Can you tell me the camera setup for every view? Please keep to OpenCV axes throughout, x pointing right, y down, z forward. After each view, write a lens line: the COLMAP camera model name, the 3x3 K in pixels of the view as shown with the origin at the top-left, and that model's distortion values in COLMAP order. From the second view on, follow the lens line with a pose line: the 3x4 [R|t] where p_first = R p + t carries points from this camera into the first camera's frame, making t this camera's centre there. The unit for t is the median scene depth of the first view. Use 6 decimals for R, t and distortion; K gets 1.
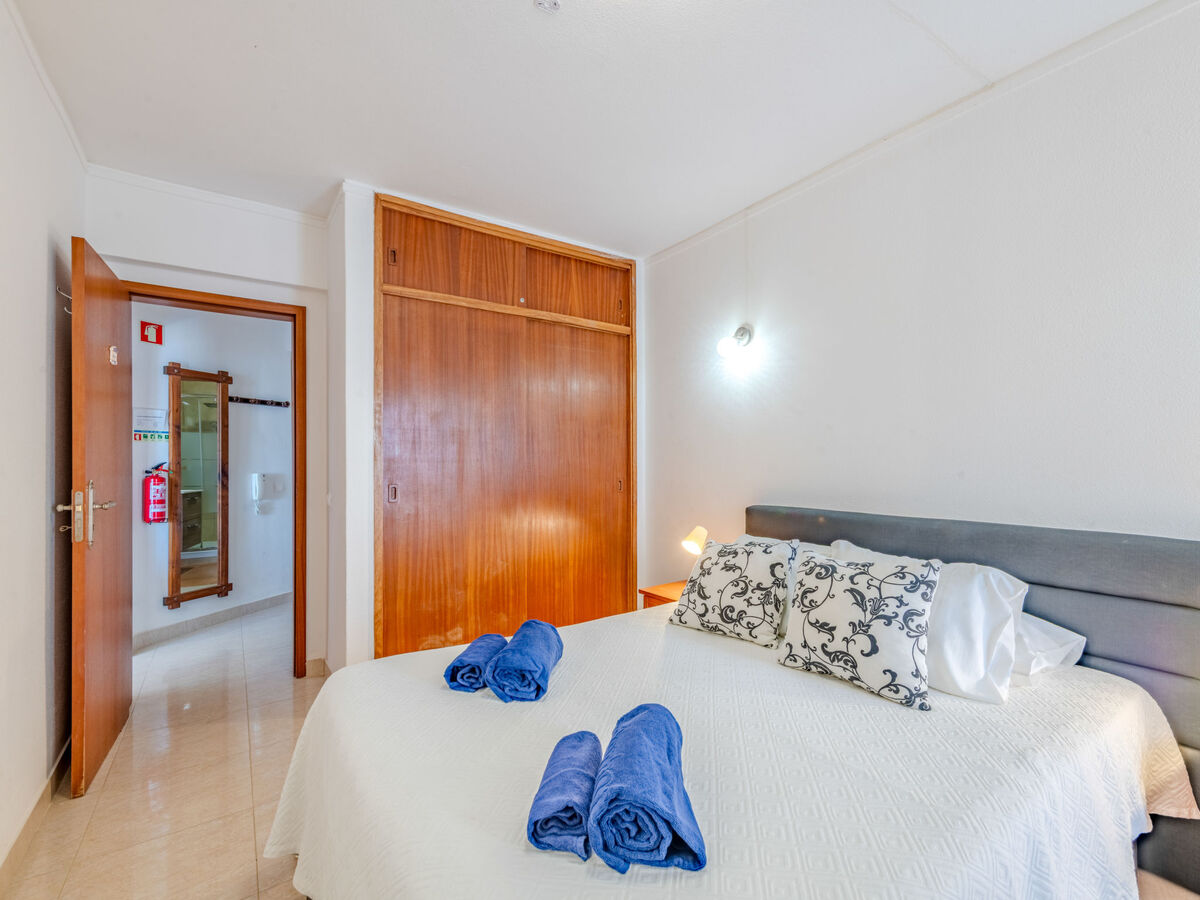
lens RADIAL K [[535.8, 0, 598.4], [0, 535.8, 457.4], [0, 0, 1]] dist [0.013175, -0.002247]
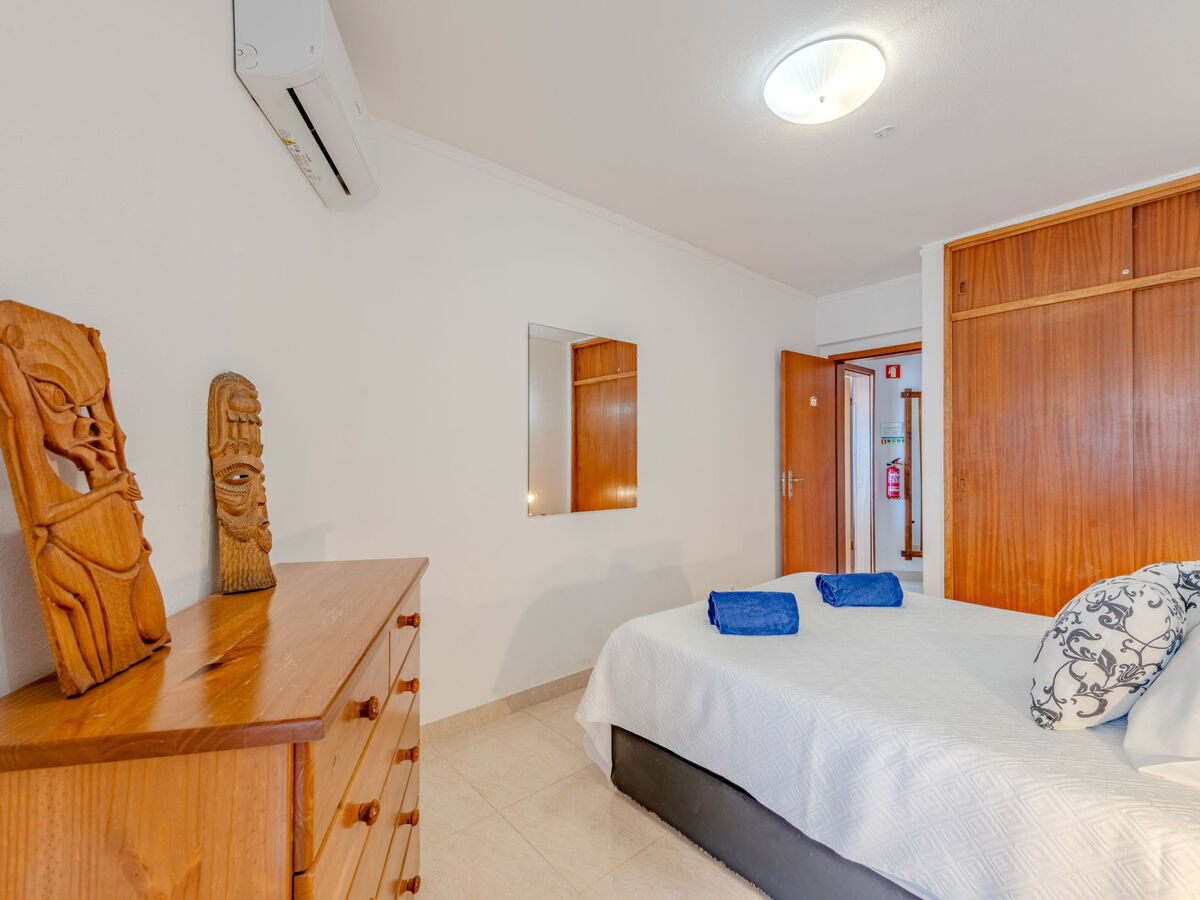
lens RADIAL K [[535.8, 0, 597.8], [0, 535.8, 453.5], [0, 0, 1]] dist [0.013175, -0.002247]
pose [[0.077840, -0.007498, -0.996938, 0.721788], [0.006014, 0.999957, -0.007051, 0.001953], [0.996948, -0.005446, 0.077882, 0.085803]]
